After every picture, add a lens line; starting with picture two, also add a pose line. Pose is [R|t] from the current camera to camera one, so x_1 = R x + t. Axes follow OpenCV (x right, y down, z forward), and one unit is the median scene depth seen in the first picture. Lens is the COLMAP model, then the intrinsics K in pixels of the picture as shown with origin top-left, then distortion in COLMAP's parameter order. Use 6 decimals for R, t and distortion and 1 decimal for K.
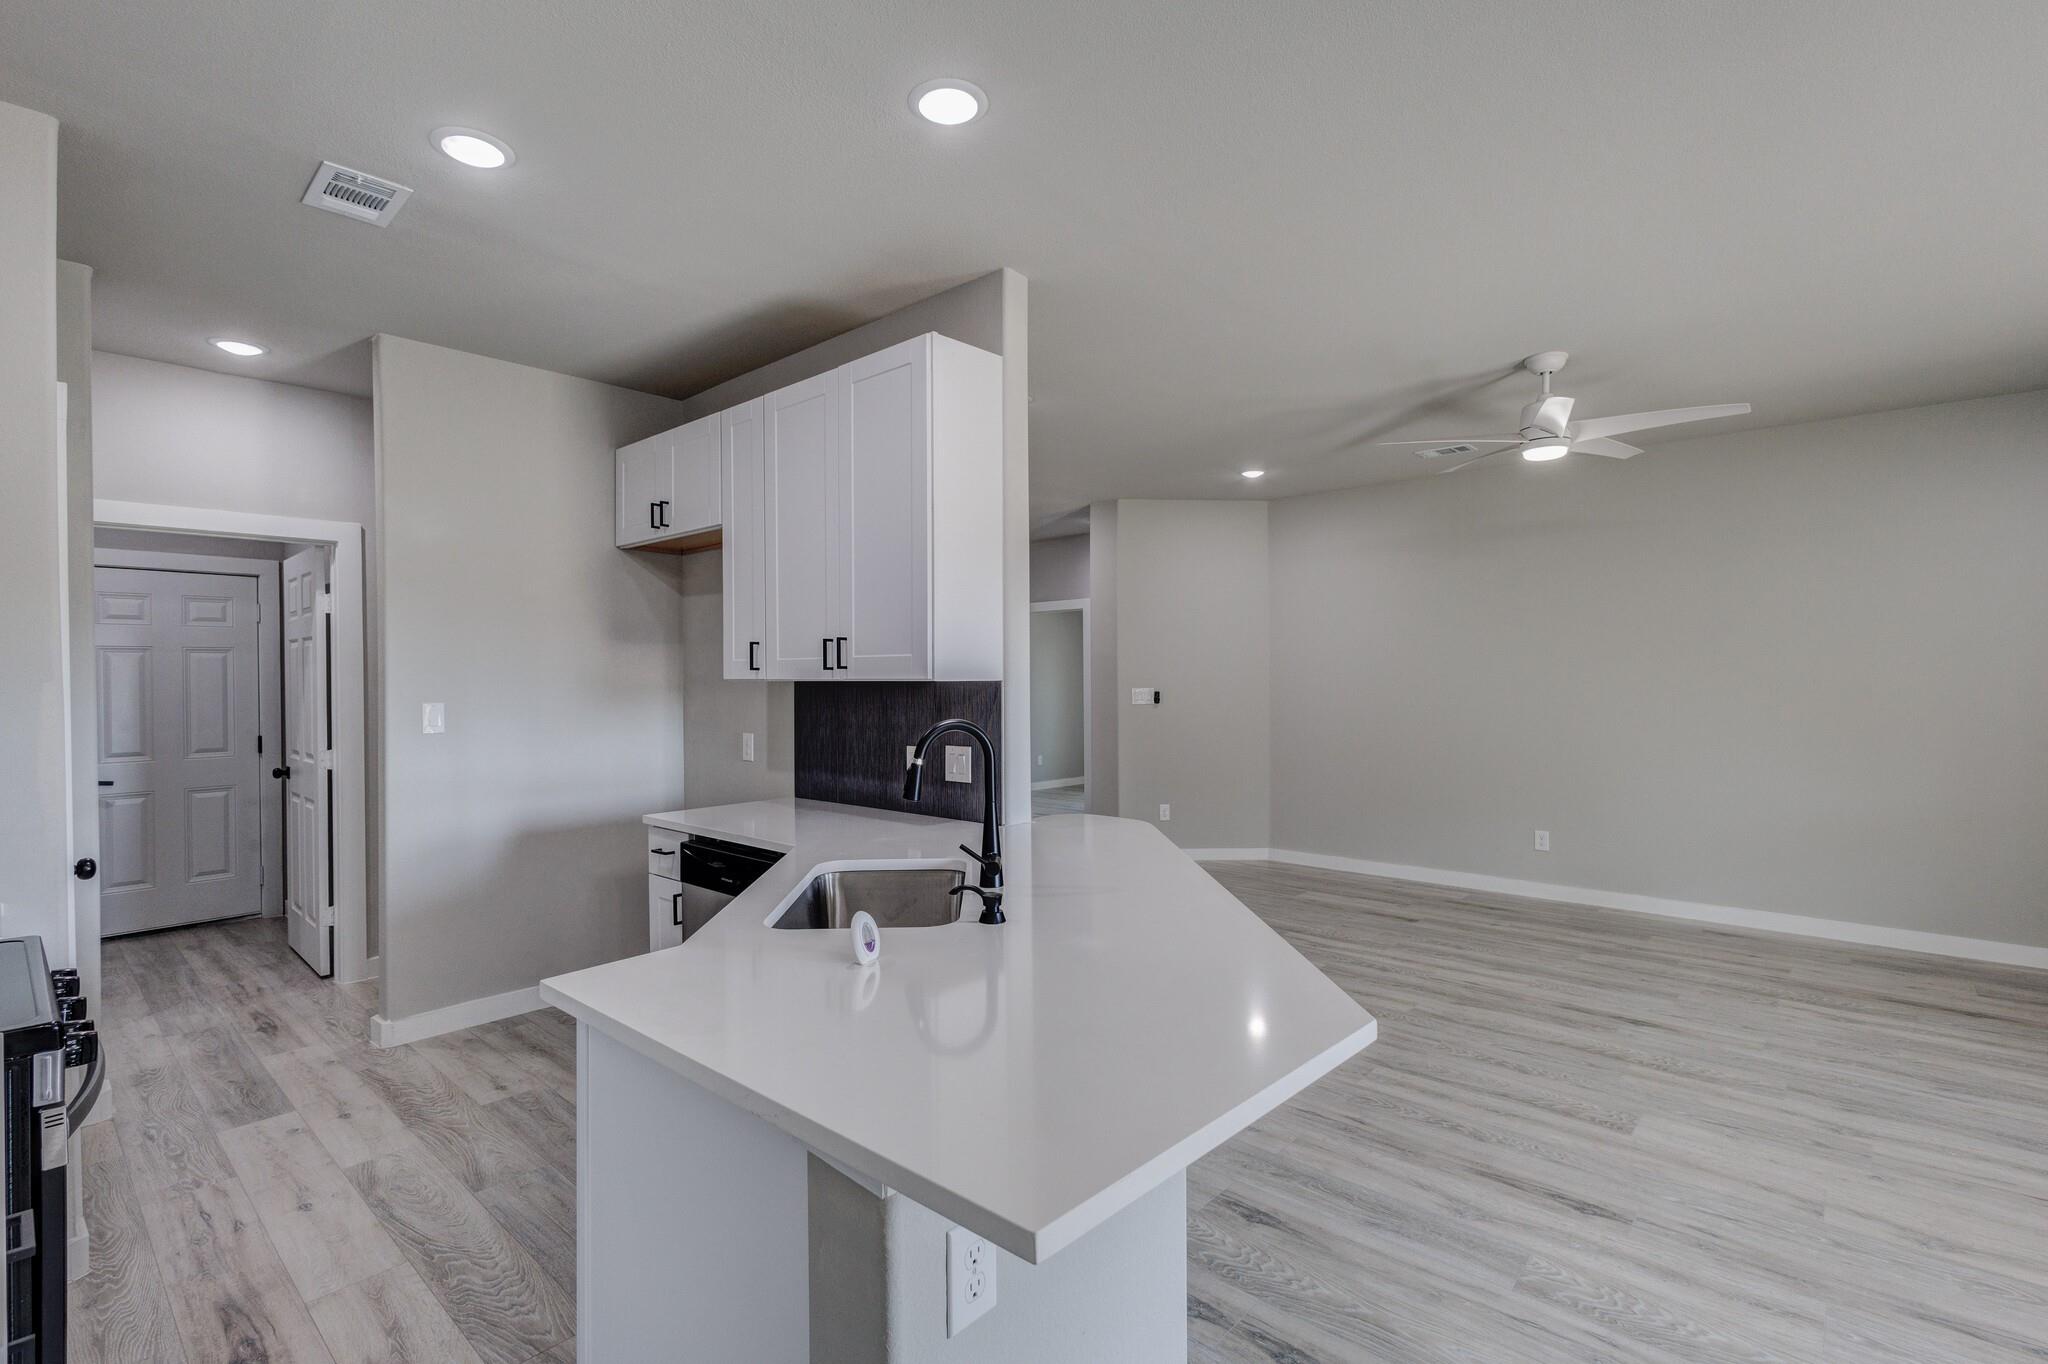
lens RADIAL K [[940.1, 0, 1024.4], [0, 940.1, 671.6], [0, 0, 1]] dist [0.011273, -0.004521]
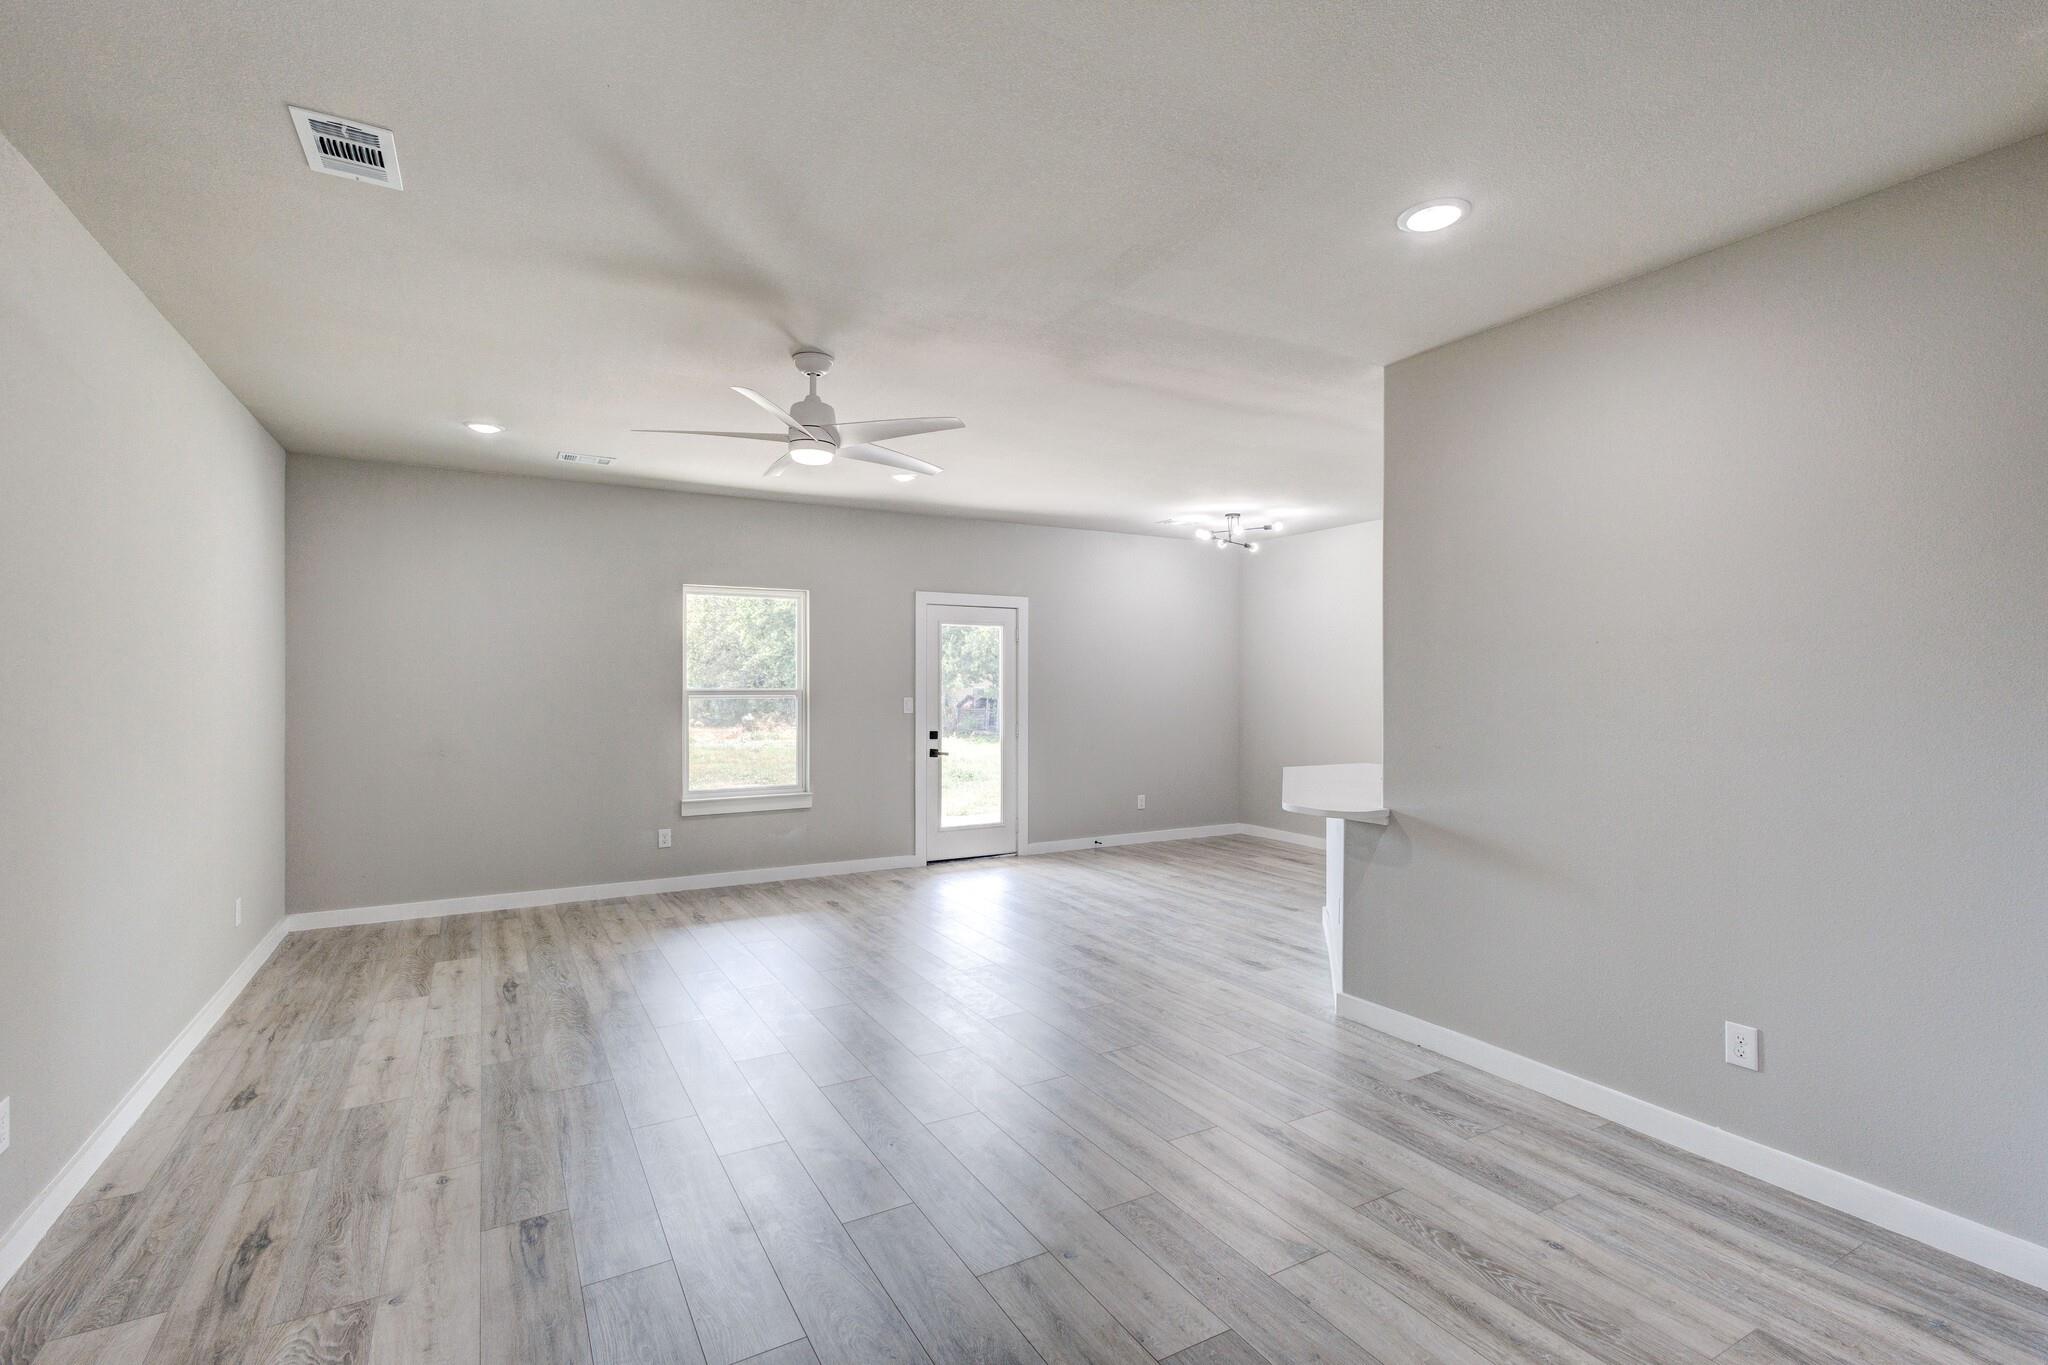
lens RADIAL K [[940.1, 0, 1030.2], [0, 940.1, 680.9], [0, 0, 1]] dist [0.011273, -0.004521]
pose [[-0.950616, 0.004454, 0.310338, 0.049442], [0.001238, 0.999943, -0.010561, 0.004724], [-0.310368, -0.009655, -0.950568, 1.998842]]
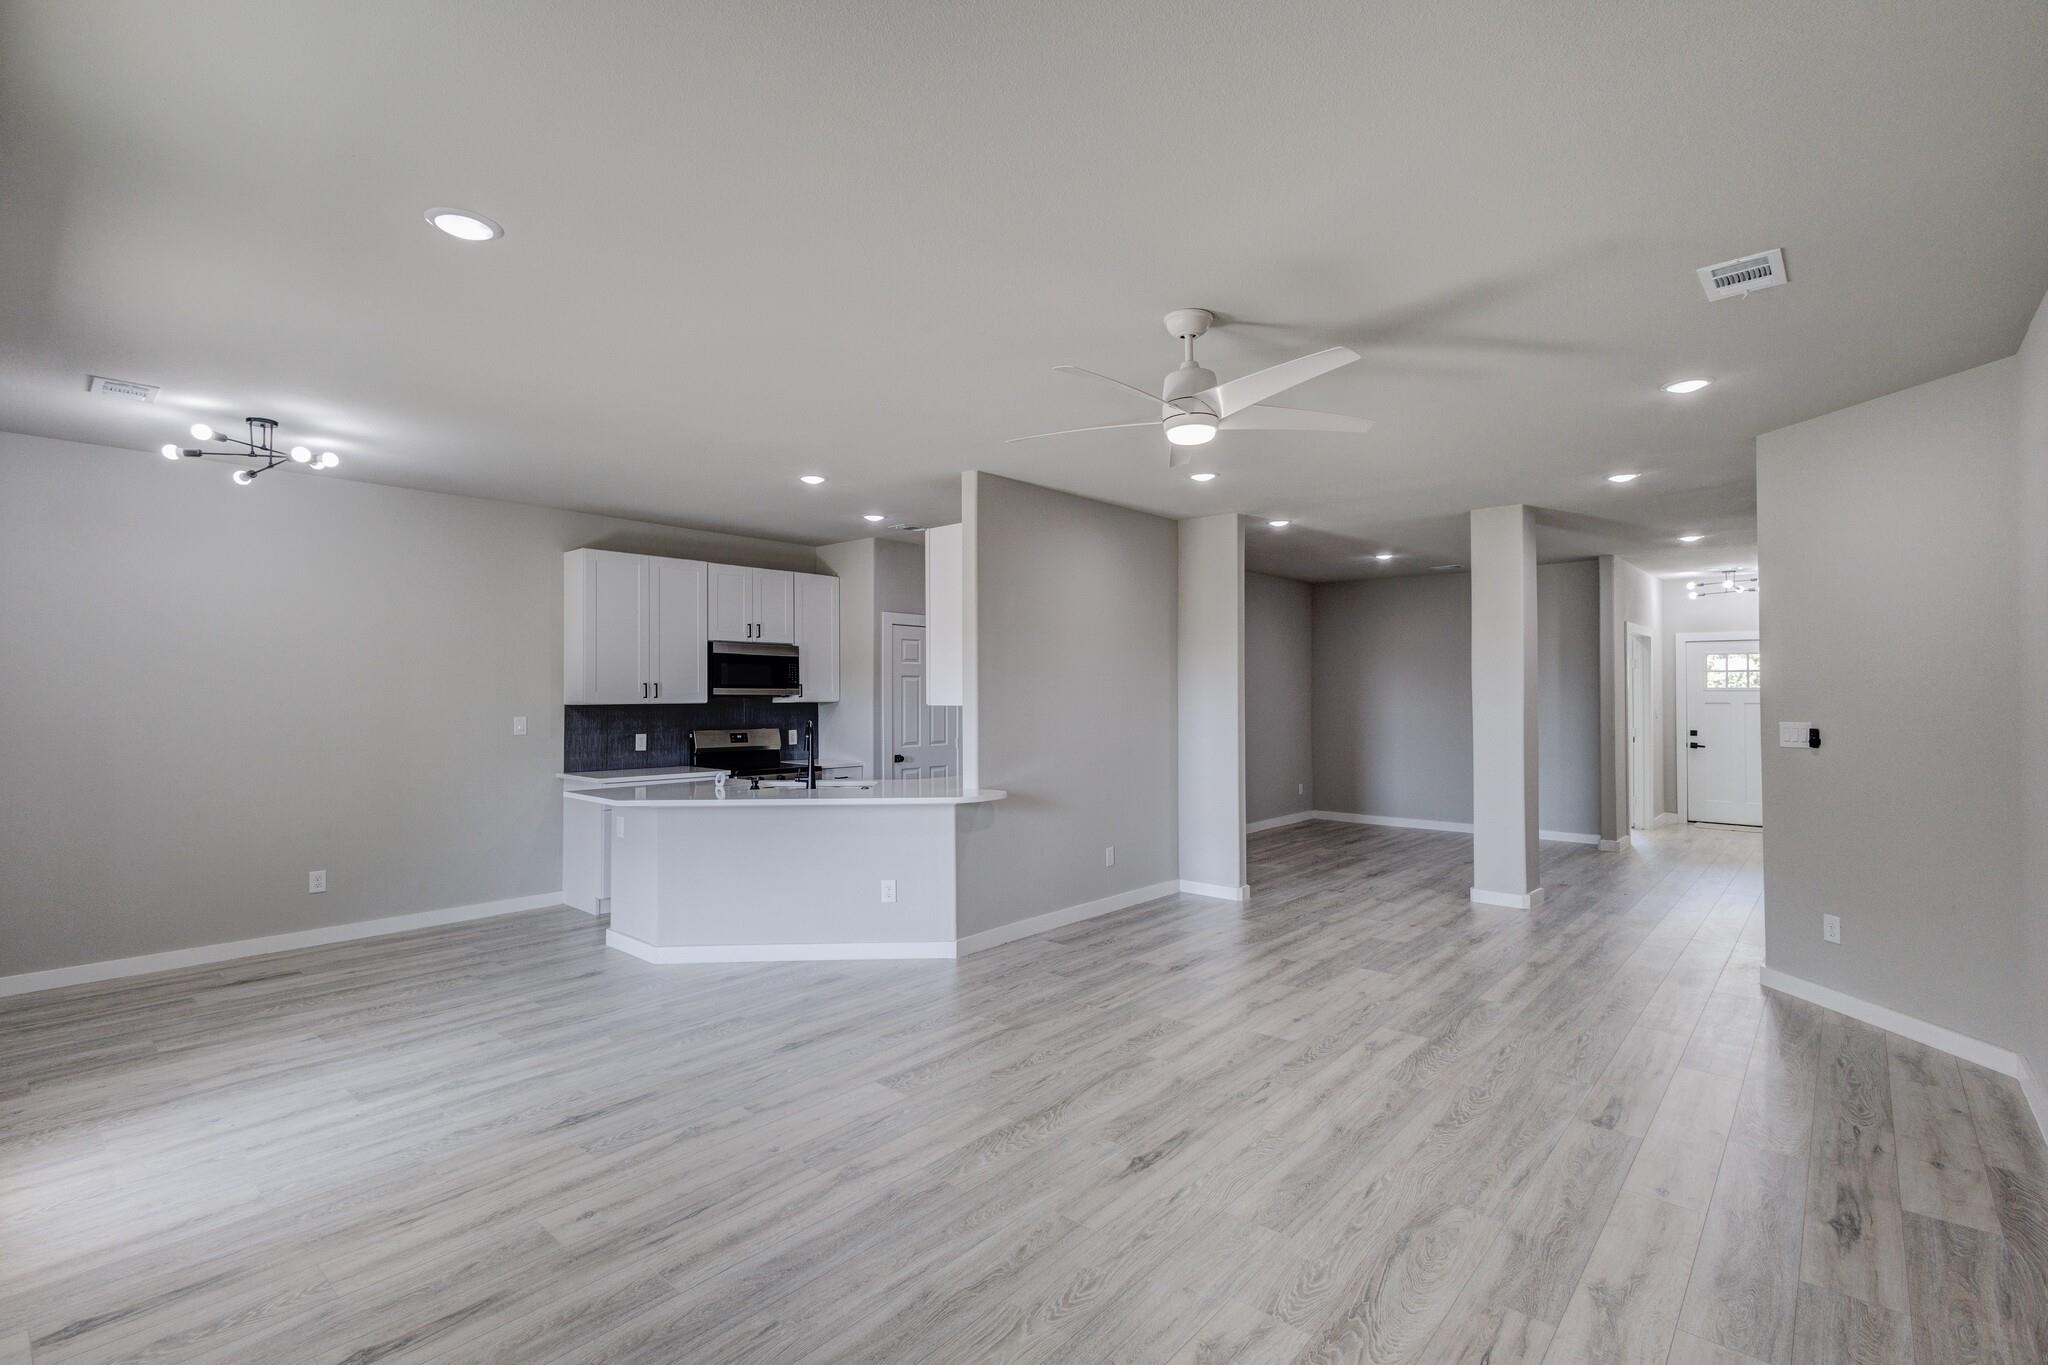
lens RADIAL K [[940.1, 0, 1024.4], [0, 940.1, 677.6], [0, 0, 1]] dist [0.011273, -0.004521]
pose [[0.010440, -0.010853, -0.999887, 1.467264], [0.009075, 0.999901, -0.010759, -0.019572], [0.999904, -0.008961, 0.010538, 0.924197]]
